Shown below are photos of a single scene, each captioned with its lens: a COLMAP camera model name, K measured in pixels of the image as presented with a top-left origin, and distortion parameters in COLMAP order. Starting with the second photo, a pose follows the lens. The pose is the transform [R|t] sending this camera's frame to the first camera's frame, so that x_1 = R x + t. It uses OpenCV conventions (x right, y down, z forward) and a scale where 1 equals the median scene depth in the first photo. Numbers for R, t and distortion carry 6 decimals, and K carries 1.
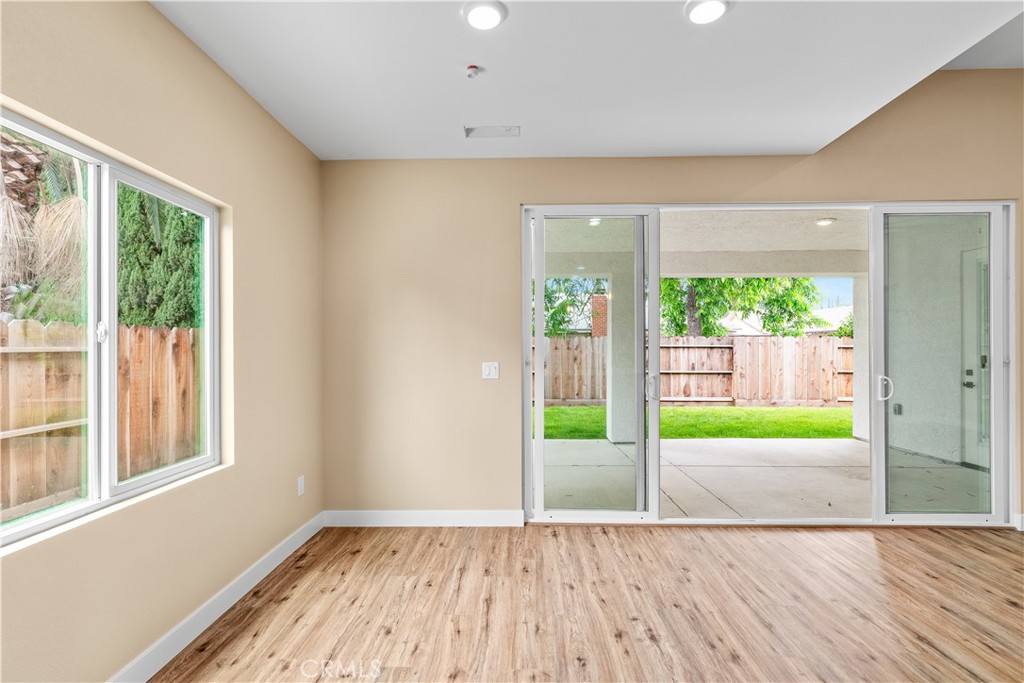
lens RADIAL K [[490.0, 0, 514.7], [0, 490.0, 347.0], [0, 0, 1]] dist [-0.001584, 0.000936]
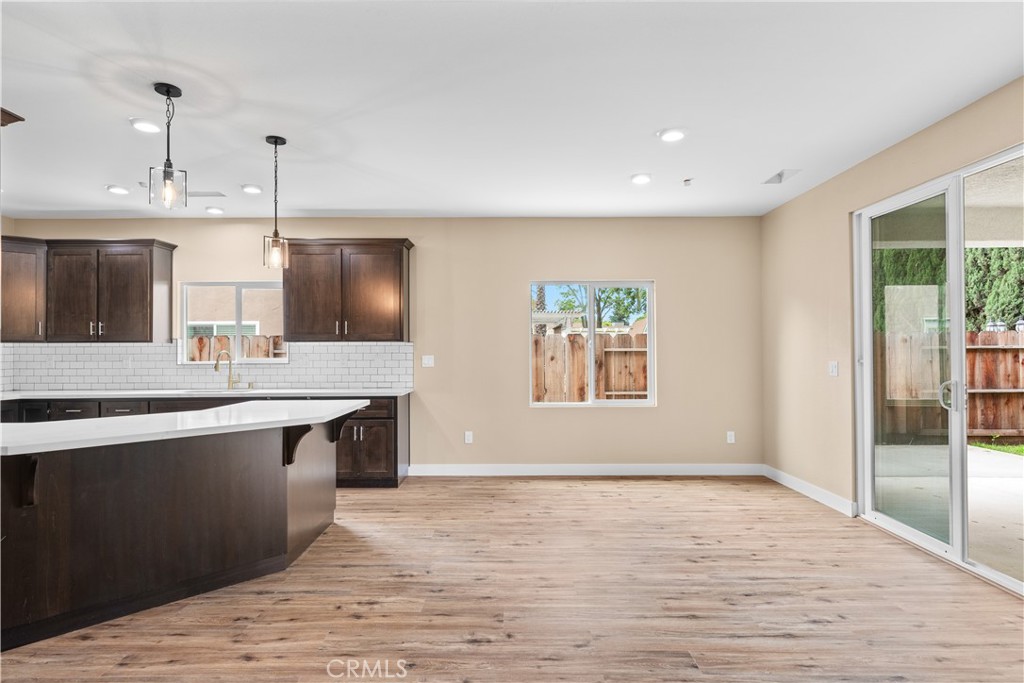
lens RADIAL K [[555.8, 0, 508.0], [0, 555.8, 343.3], [0, 0, 1]] dist [0.006148, 0.001568]
pose [[0.016966, -0.010373, -0.999802, 0.369417], [0.007285, 0.999921, -0.010251, -0.000554], [0.999830, -0.007110, 0.017040, 0.074025]]
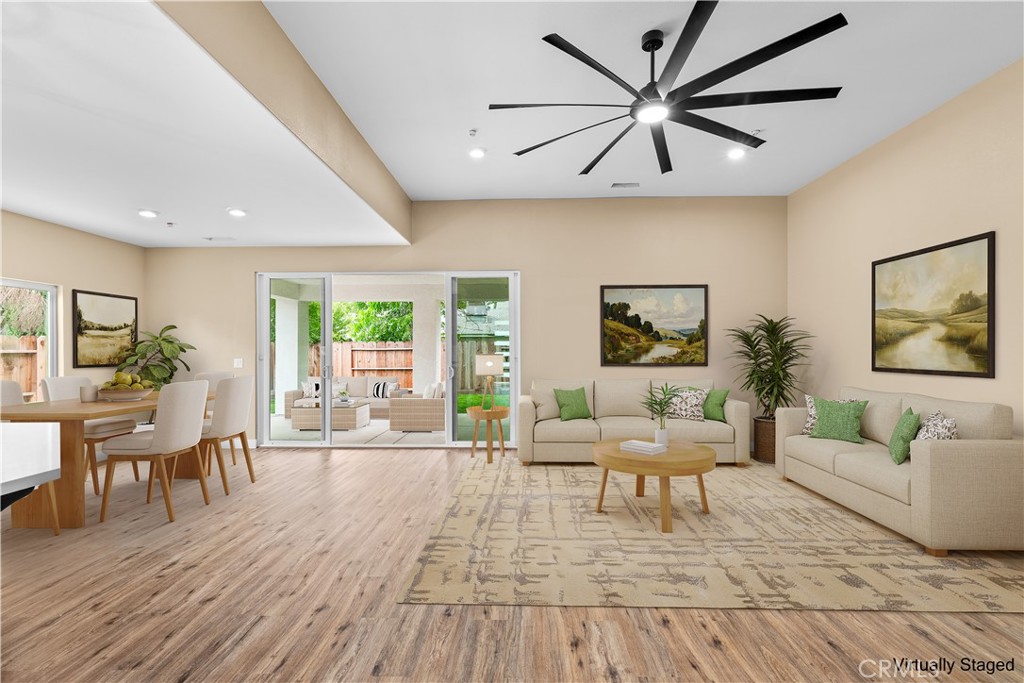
lens RADIAL K [[459.6, 0, 514.7], [0, 459.6, 351.8], [0, 0, 1]] dist [0.006216, -0.000755]
pose [[0.999992, -0.001341, -0.003896, 0.303946], [0.001374, 0.999963, 0.008483, -0.002533], [0.003884, -0.008488, 0.999956, -0.219538]]
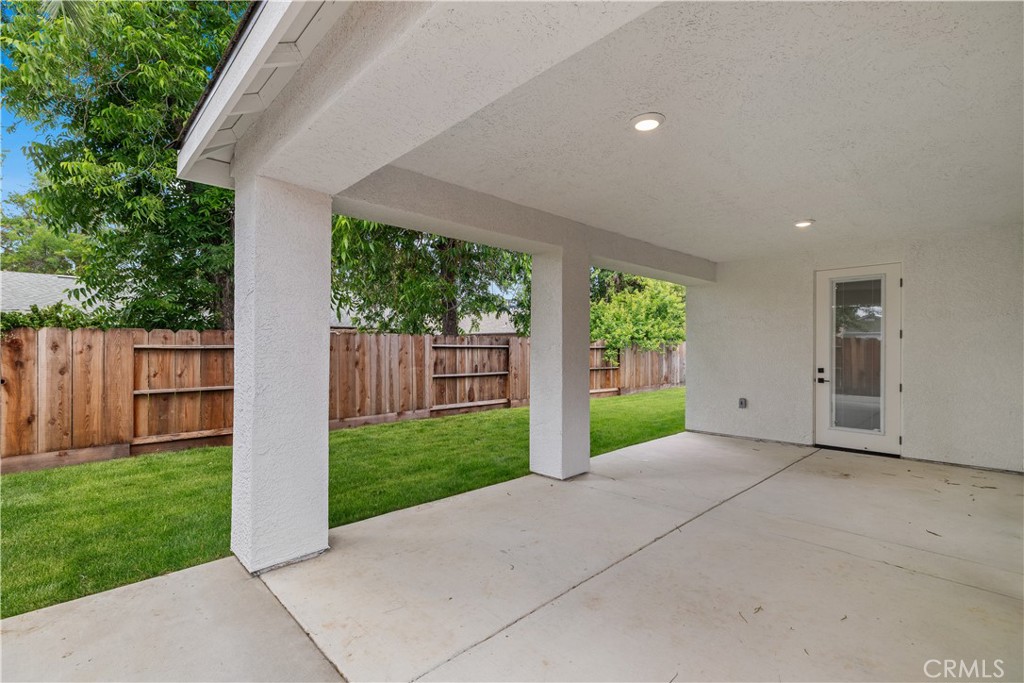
lens RADIAL K [[459.6, 0, 510.8], [0, 459.6, 347.9], [0, 0, 1]] dist [0.006216, -0.000755]
pose [[0.711636, 0.001215, 0.702547, -0.202341], [-0.004128, 0.999988, 0.002452, -0.001736], [-0.702536, -0.004646, 0.711633, 0.340662]]
